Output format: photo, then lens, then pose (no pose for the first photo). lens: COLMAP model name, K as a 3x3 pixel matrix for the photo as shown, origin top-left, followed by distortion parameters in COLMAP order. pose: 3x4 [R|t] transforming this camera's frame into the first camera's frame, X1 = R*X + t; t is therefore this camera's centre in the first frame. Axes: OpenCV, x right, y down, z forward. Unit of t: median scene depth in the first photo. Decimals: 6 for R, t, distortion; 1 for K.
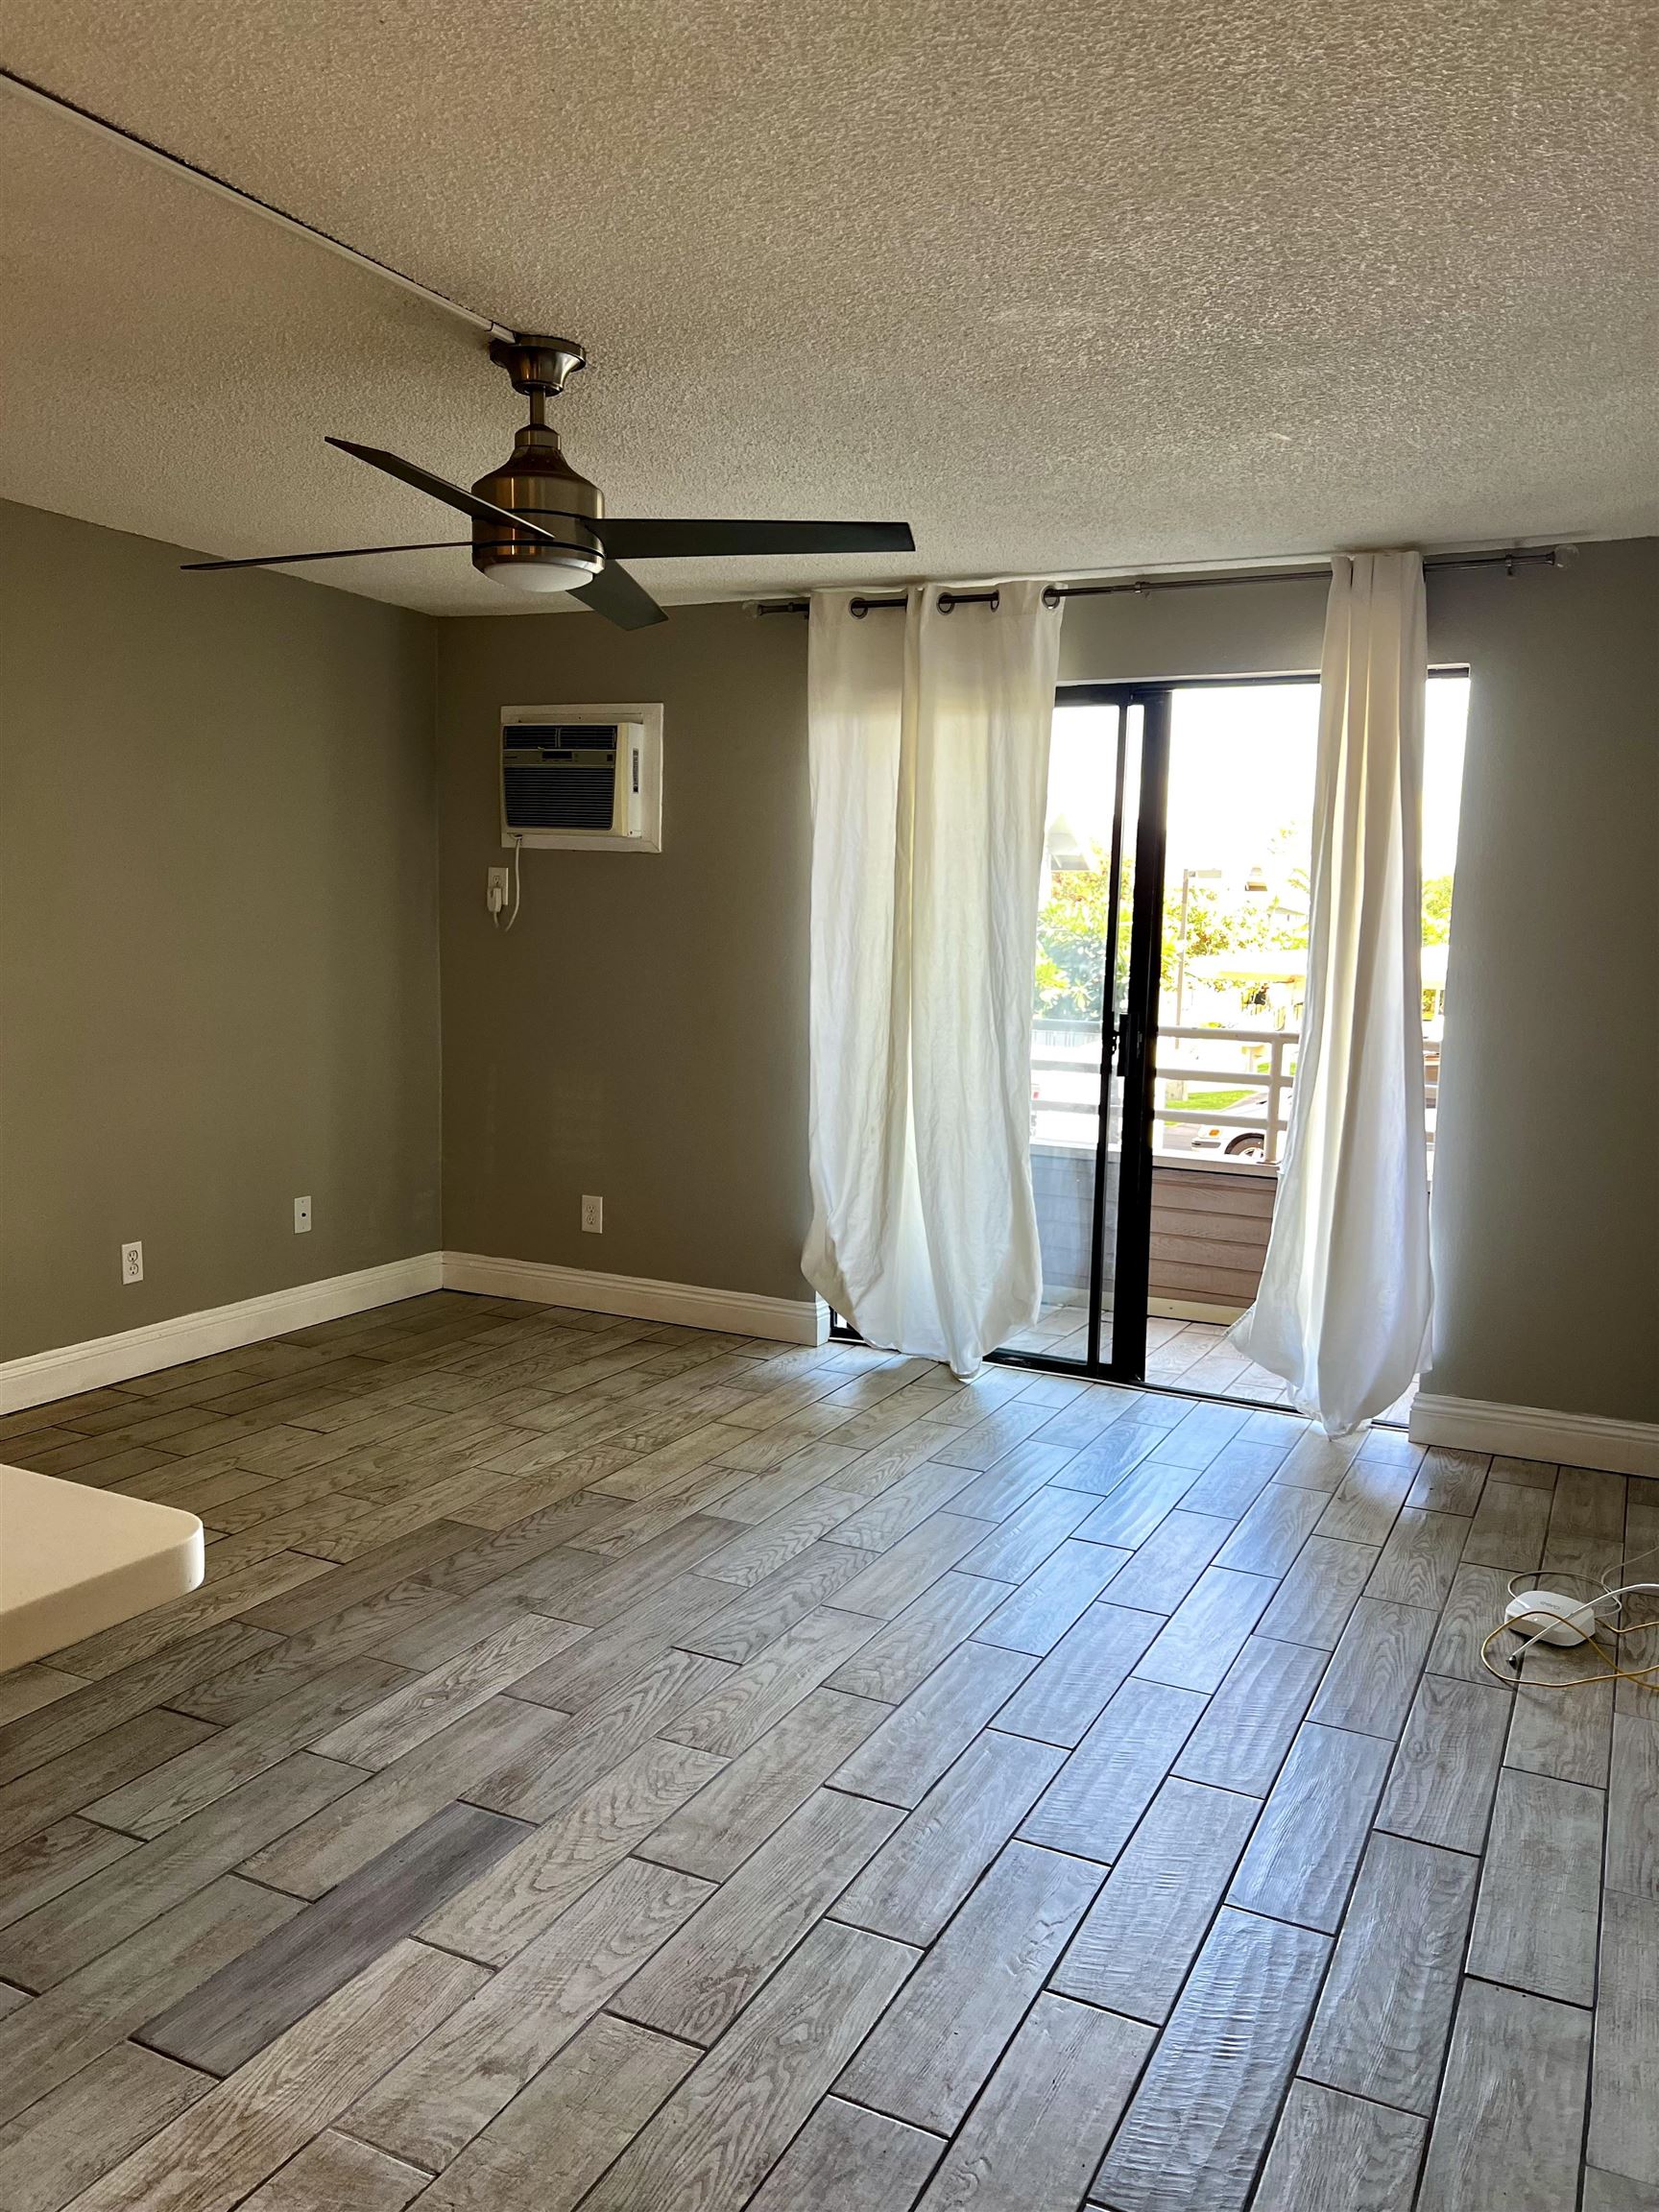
lens RADIAL K [[1674.8, 0, 830.5], [0, 1674.8, 1118.8], [0, 0, 1]] dist [0.027298, -0.053522]
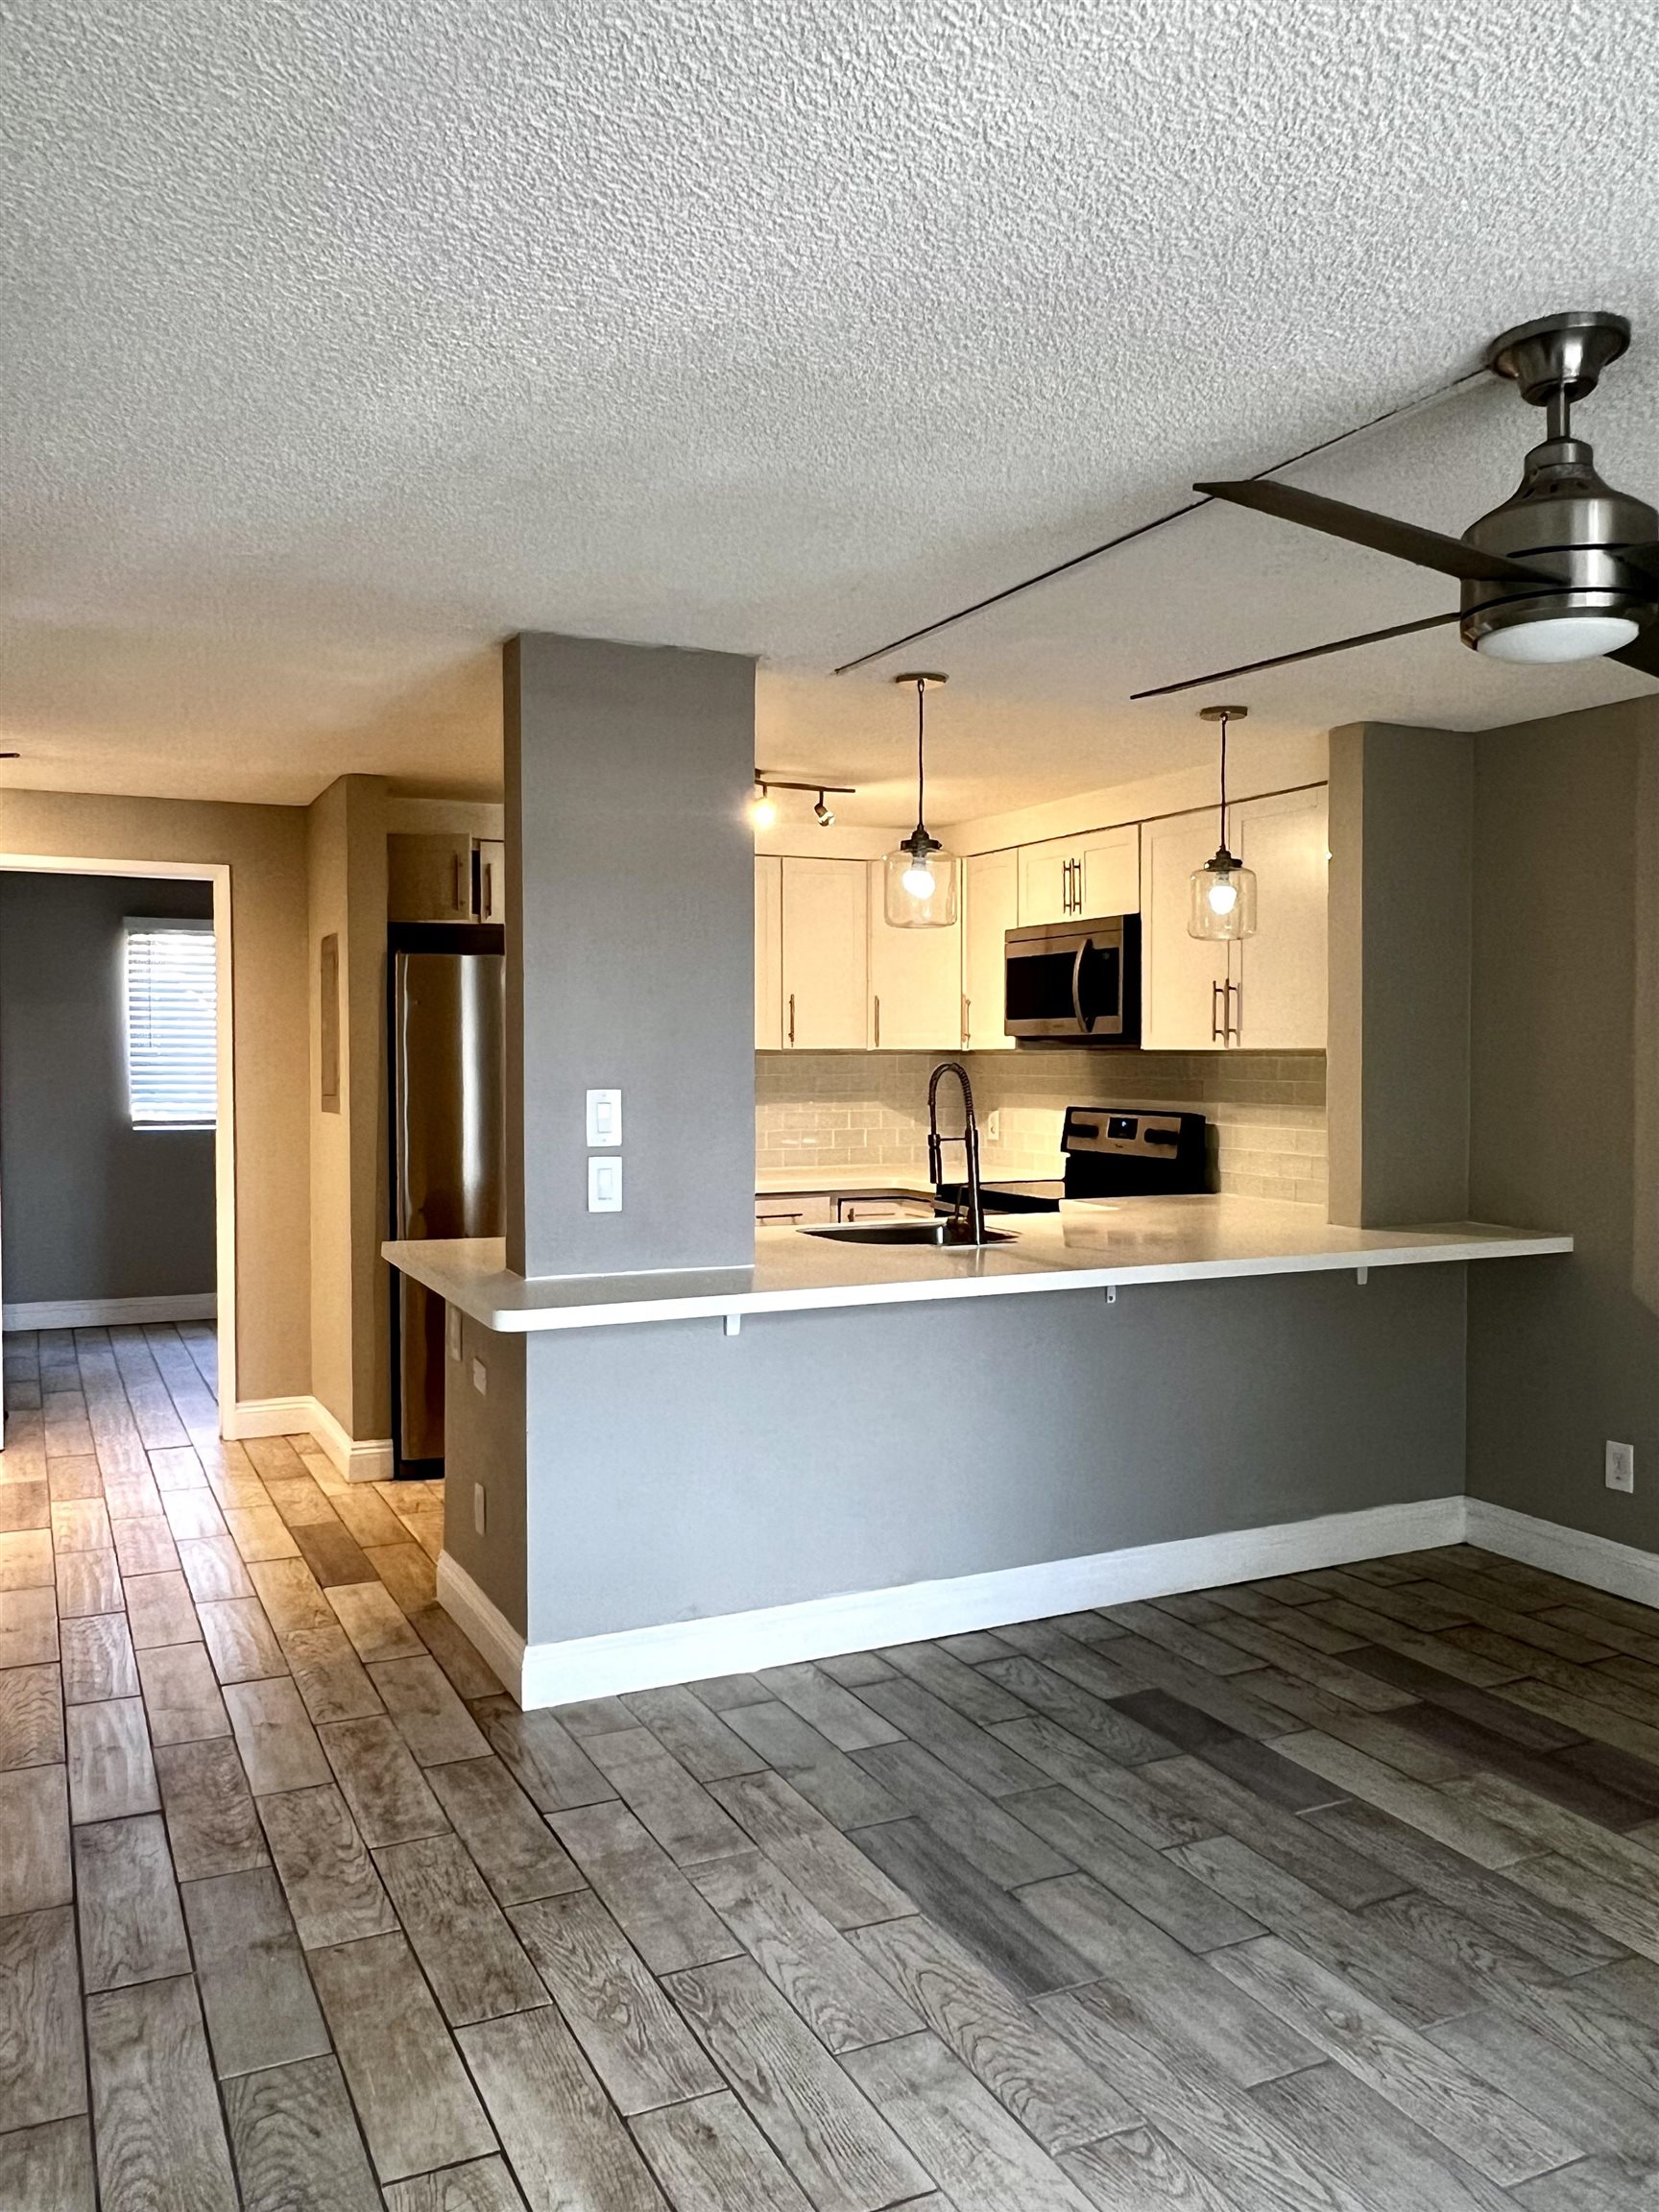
lens RADIAL K [[1674.8, 0, 835.1], [0, 1674.8, 1107.2], [0, 0, 1]] dist [0.027298, -0.053522]
pose [[-0.615576, -0.001916, -0.788076, 0.575597], [-0.112054, 0.990050, 0.085120, -0.151377], [0.780071, 0.140704, -0.609665, 1.213100]]
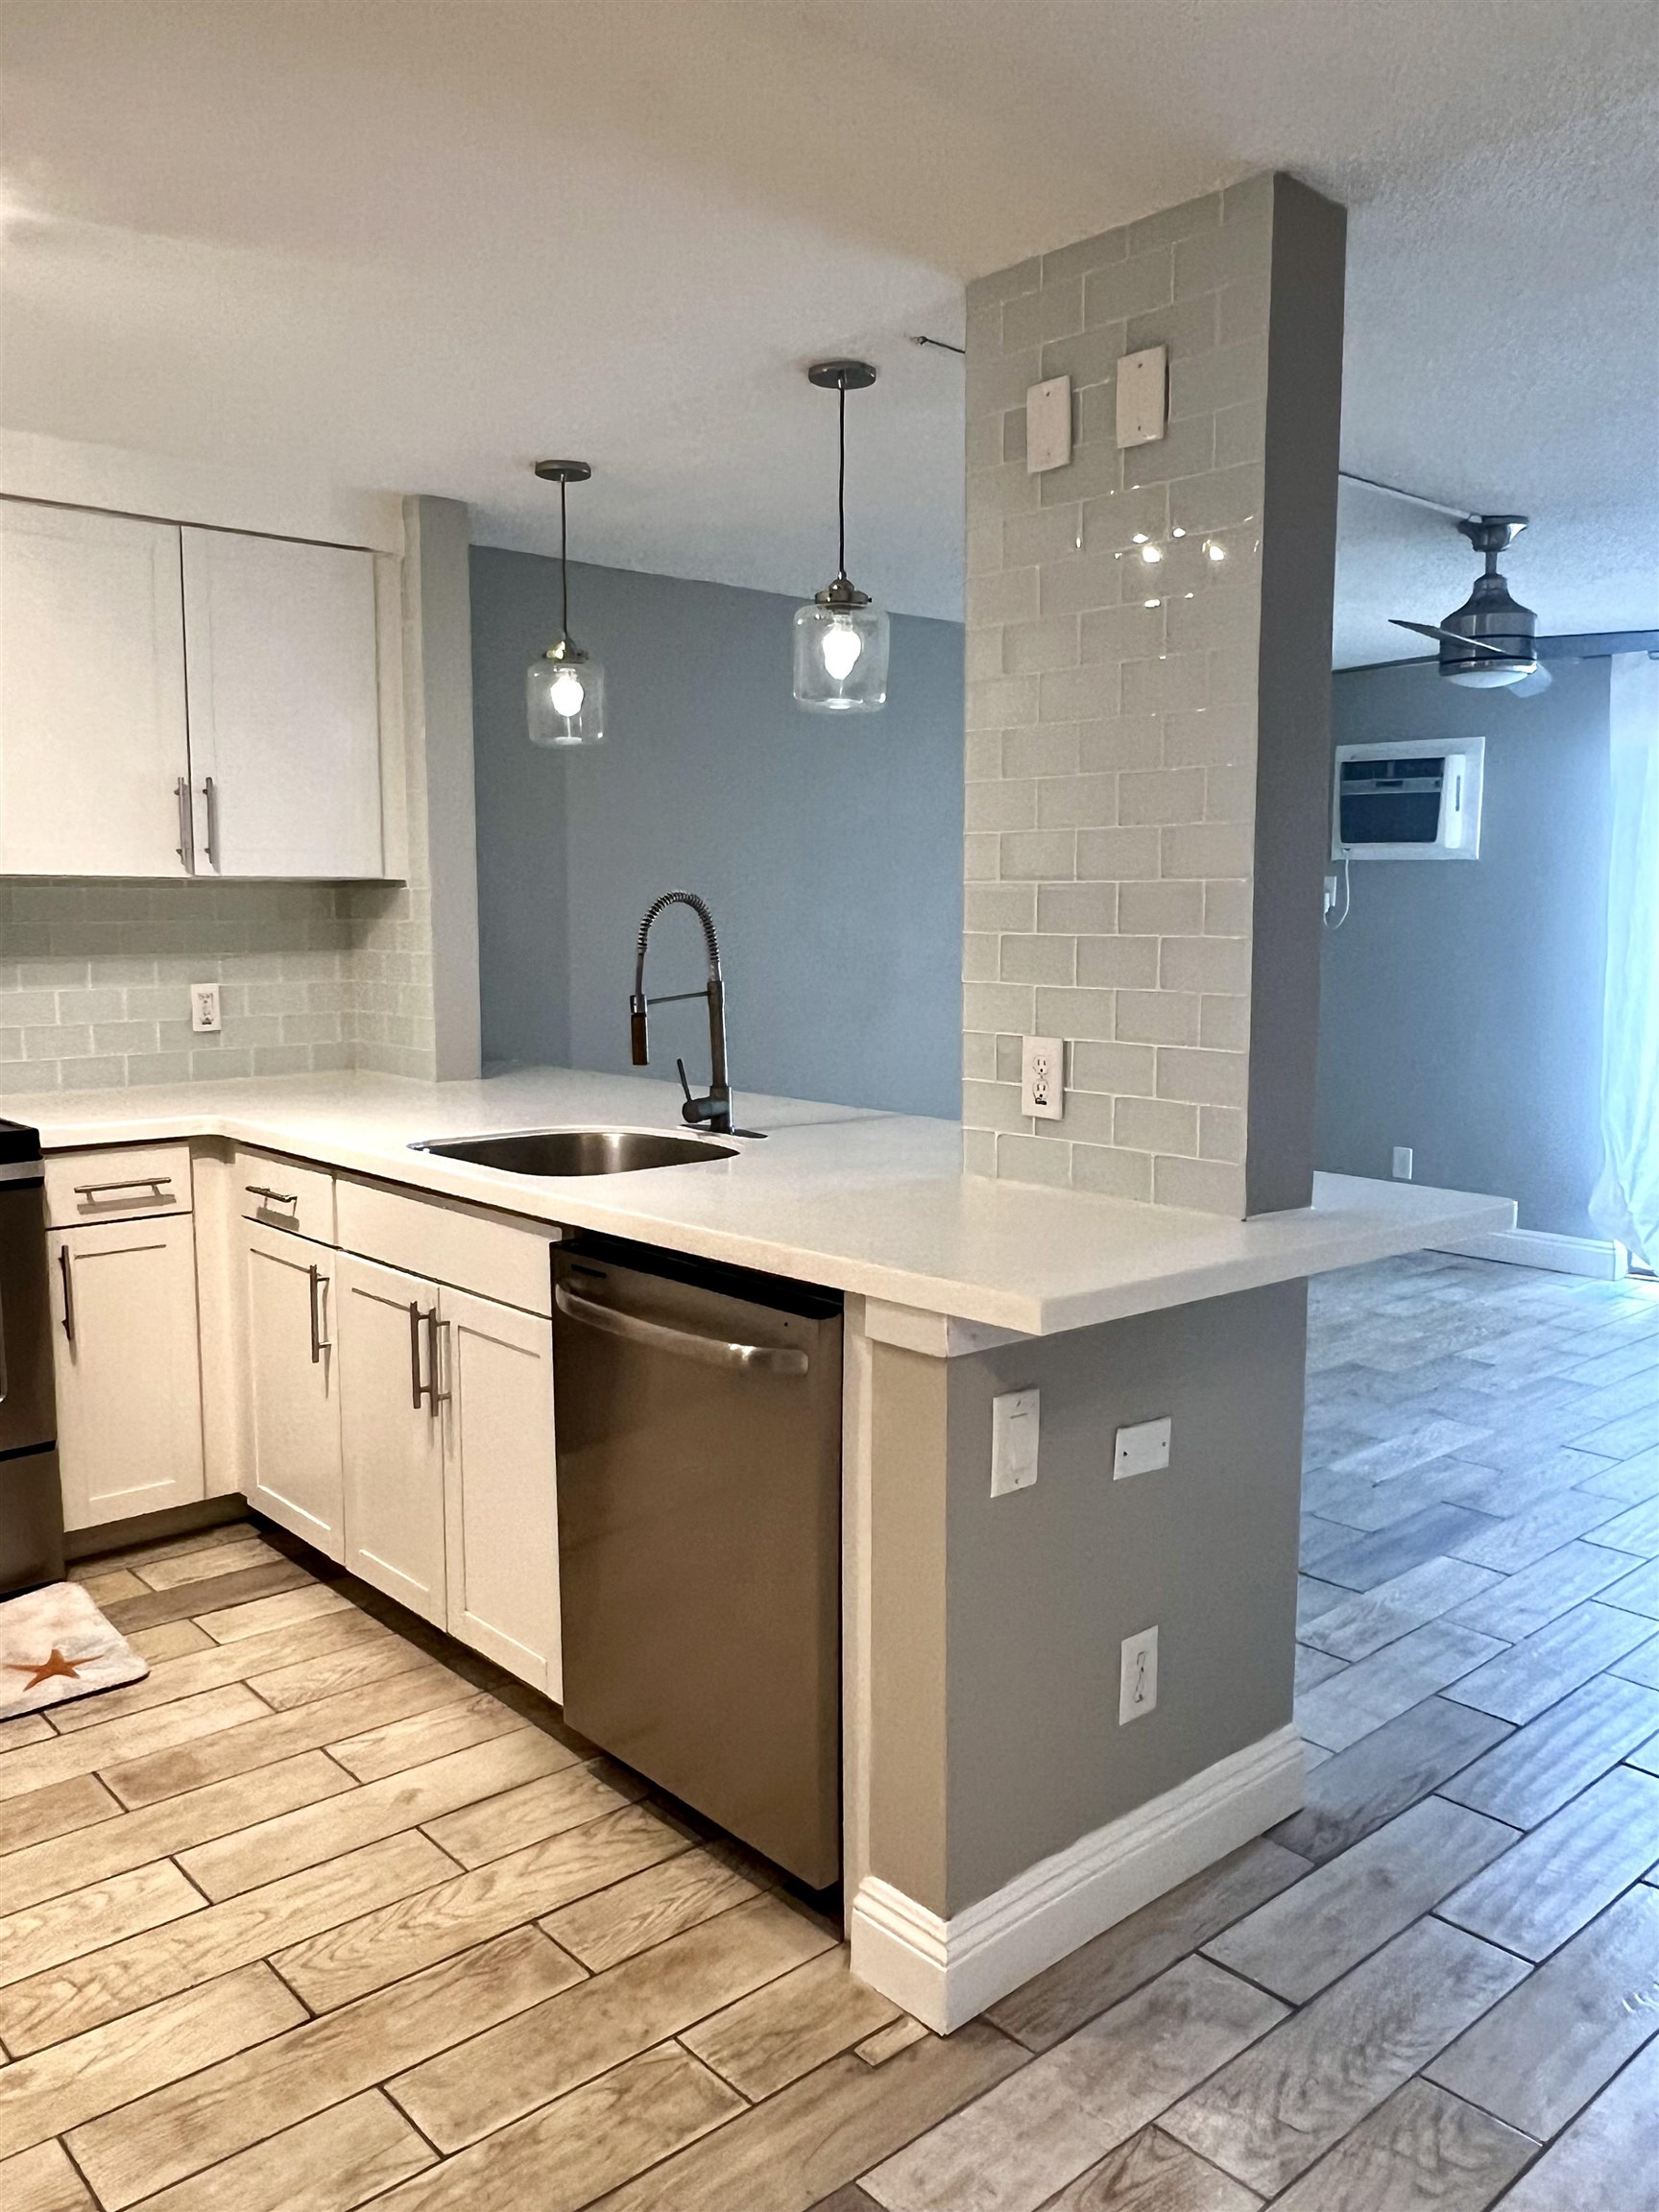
lens RADIAL K [[1674.8, 0, 808.9], [0, 1674.8, 1110.3], [0, 0, 1]] dist [0.027298, -0.053522]
pose [[0.924798, 0.021945, -0.379824, -0.156838], [-0.023409, 0.999726, 0.000762, 0.055563], [0.379737, 0.008187, 0.925058, -0.538061]]
